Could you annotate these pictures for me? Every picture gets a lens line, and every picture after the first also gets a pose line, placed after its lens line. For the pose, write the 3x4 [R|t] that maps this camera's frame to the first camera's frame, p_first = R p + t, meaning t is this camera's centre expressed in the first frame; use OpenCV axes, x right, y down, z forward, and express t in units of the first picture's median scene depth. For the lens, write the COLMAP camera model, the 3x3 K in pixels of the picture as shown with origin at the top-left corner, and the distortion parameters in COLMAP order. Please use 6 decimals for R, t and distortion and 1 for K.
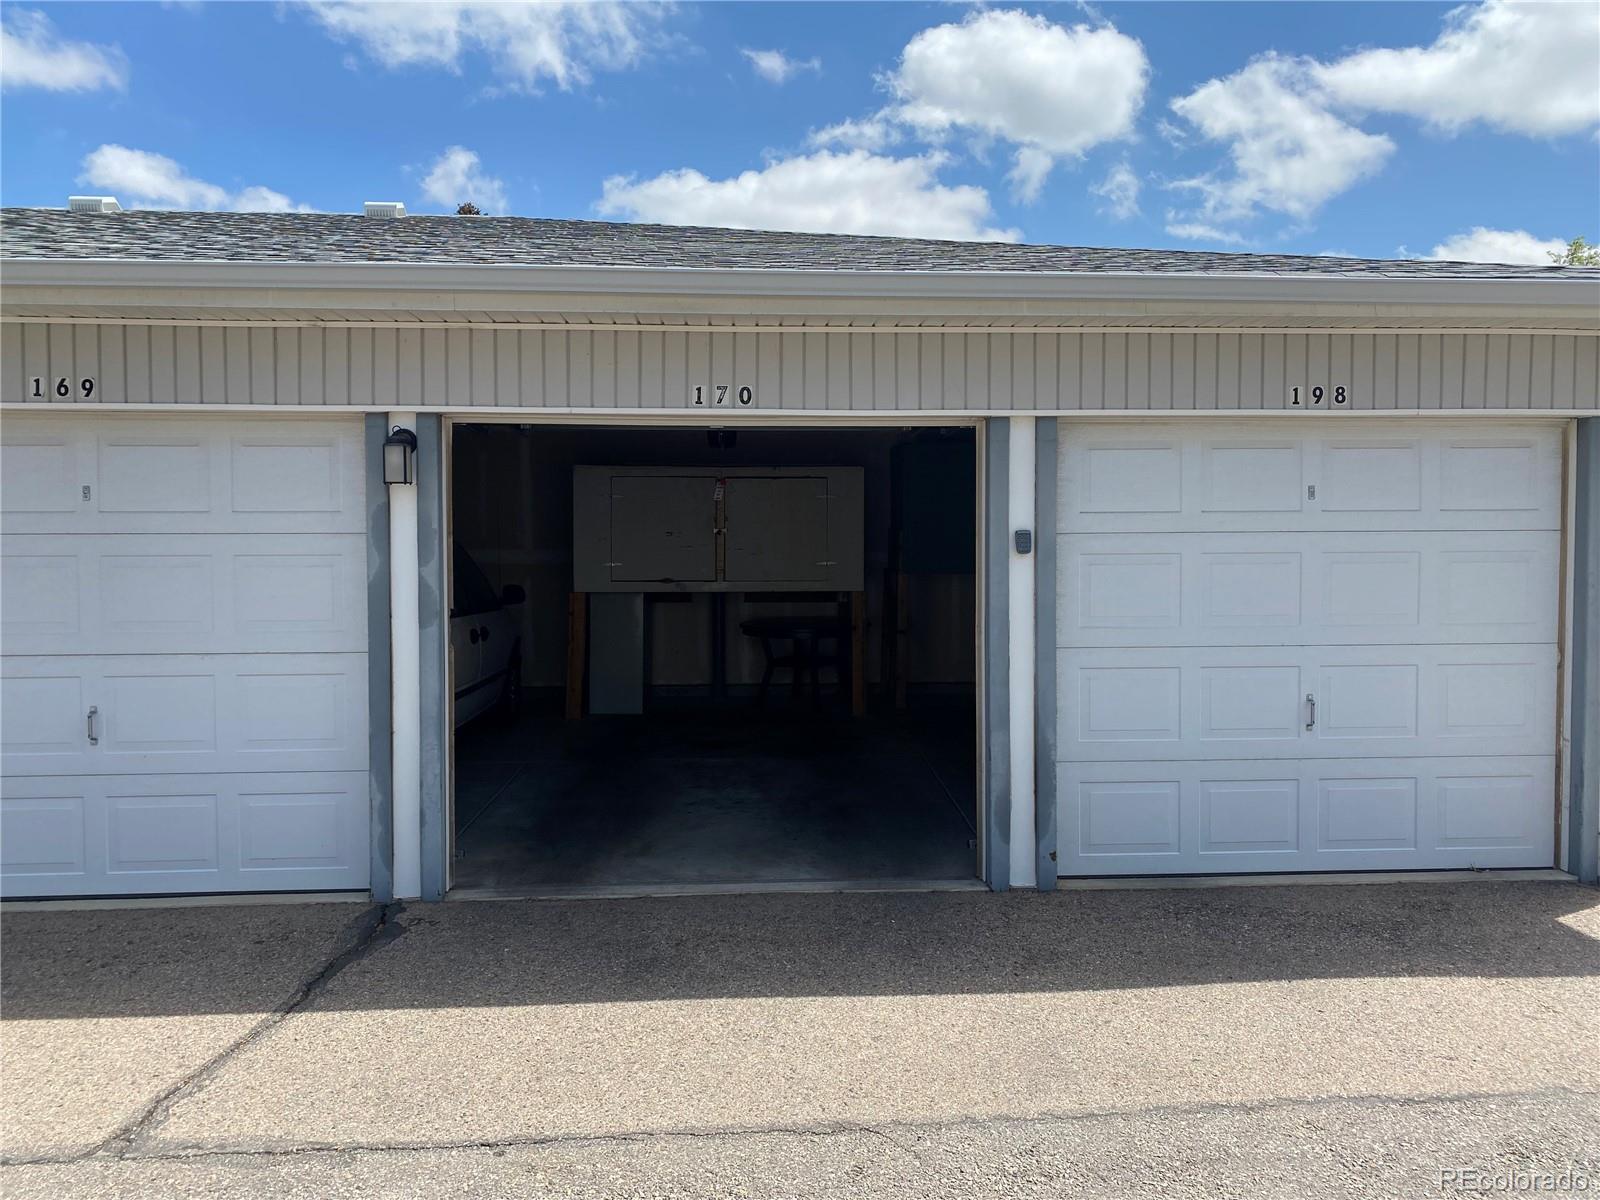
lens RADIAL K [[1196.5, 0, 800.0], [0, 1196.5, 600.0], [0, 0, 1]] dist [0.156718, -0.239533]
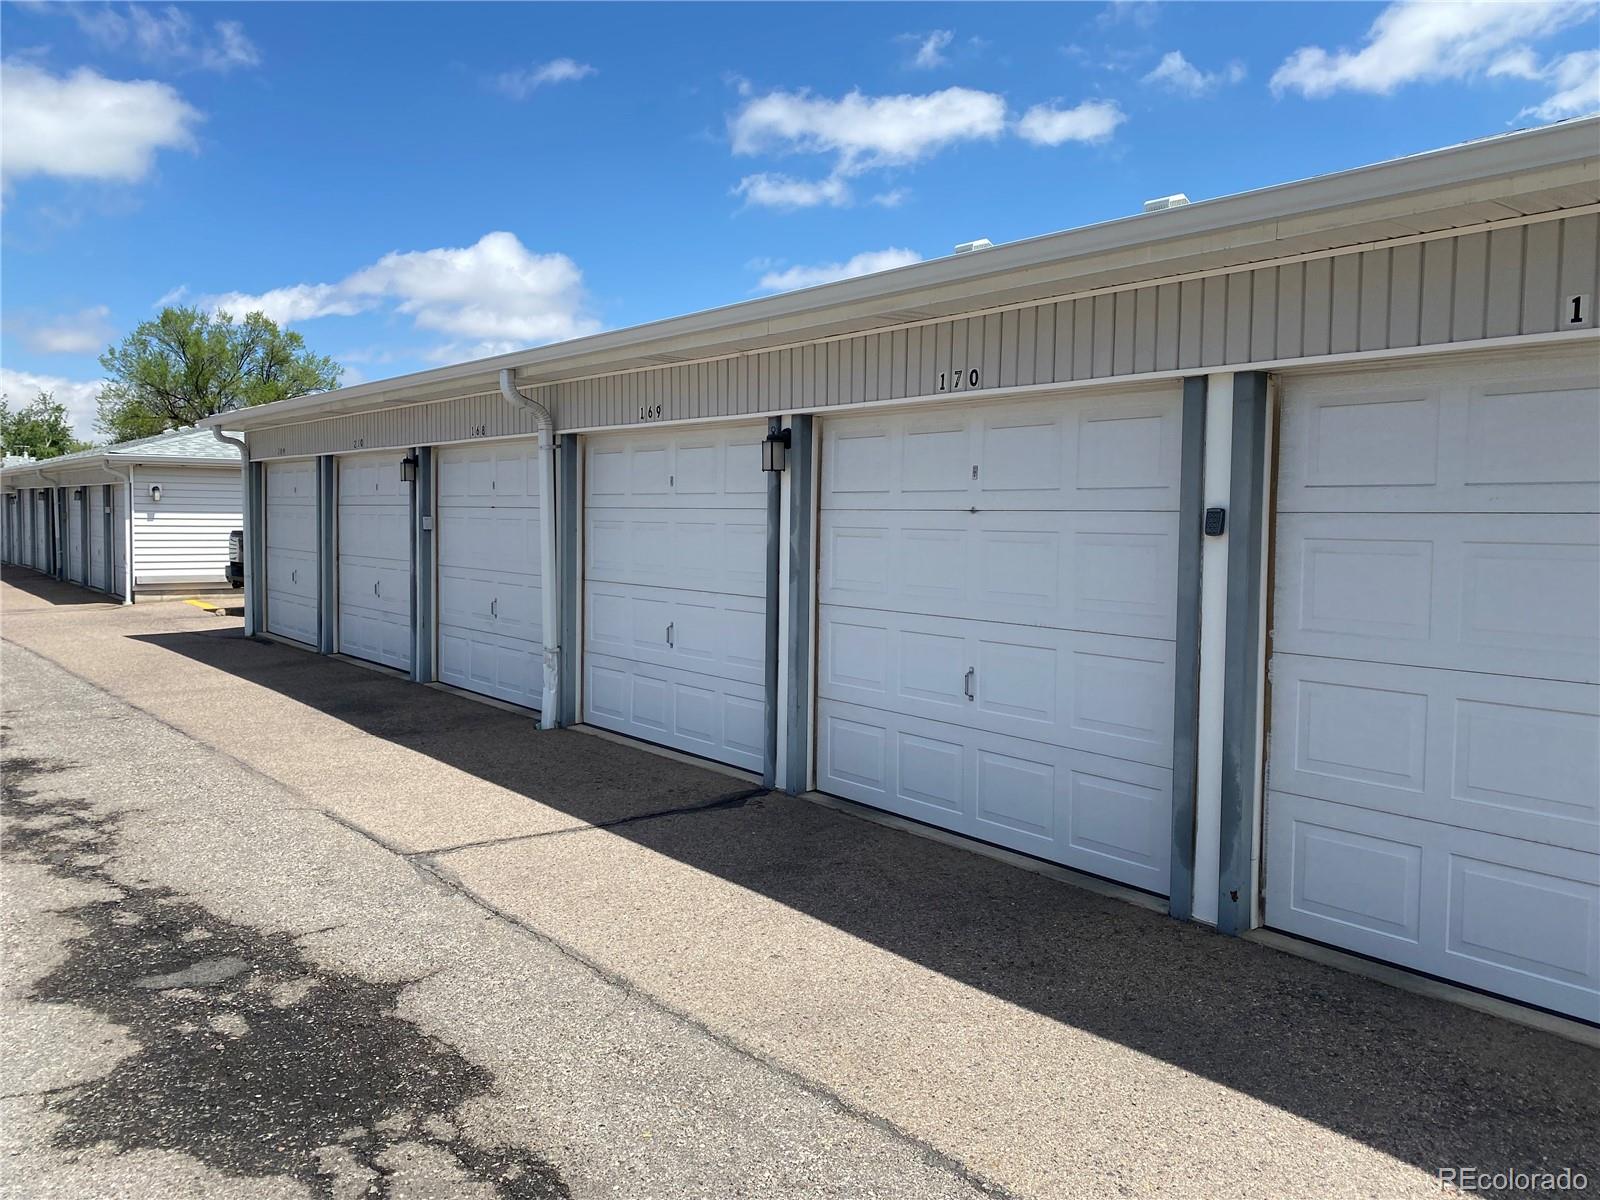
lens RADIAL K [[1220.0, 0, 797.7], [0, 1220.0, 617.6], [0, 0, 1]] dist [0.103370, -0.090468]
pose [[0.563943, 0.082289, -0.821704, 0.757979], [-0.035098, 0.996512, 0.075707, -0.038264], [0.825067, -0.013854, 0.564864, 0.271167]]
